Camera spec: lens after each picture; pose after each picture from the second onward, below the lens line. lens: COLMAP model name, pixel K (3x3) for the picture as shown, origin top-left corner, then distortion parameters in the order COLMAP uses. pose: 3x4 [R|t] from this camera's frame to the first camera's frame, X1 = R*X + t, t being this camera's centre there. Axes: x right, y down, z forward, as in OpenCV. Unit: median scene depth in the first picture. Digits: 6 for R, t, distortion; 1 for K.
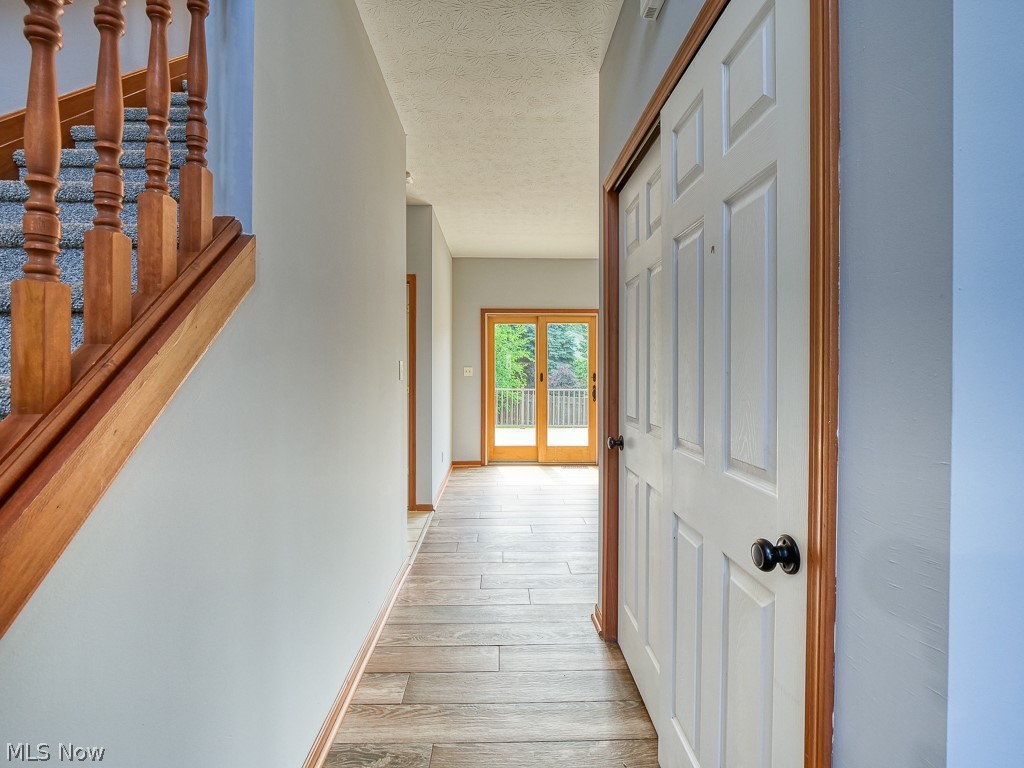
lens RADIAL K [[506.3, 0, 513.4], [0, 506.3, 373.9], [0, 0, 1]] dist [-0.009347, -0.000105]
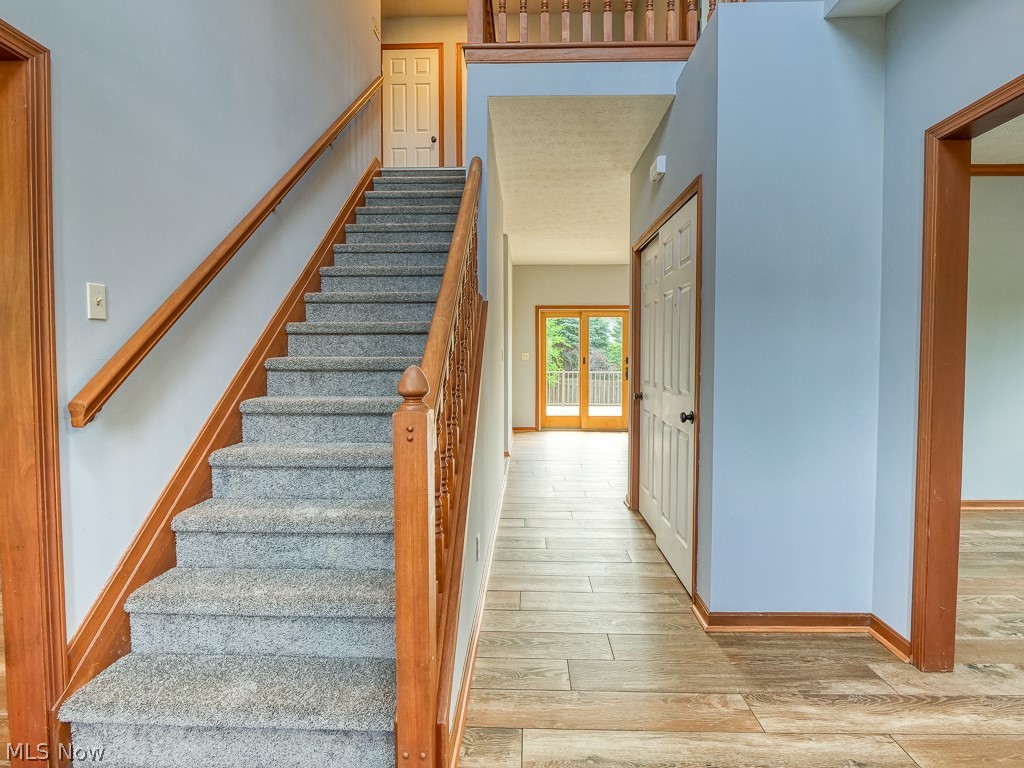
lens RADIAL K [[506.3, 0, 513.4], [0, 506.3, 373.9], [0, 0, 1]] dist [-0.009347, -0.000105]
pose [[0.997976, 0.001618, -0.063573, -0.038734], [0.000287, 0.999552, 0.029941, 0.001807], [0.063593, -0.029899, 0.997528, -0.253151]]
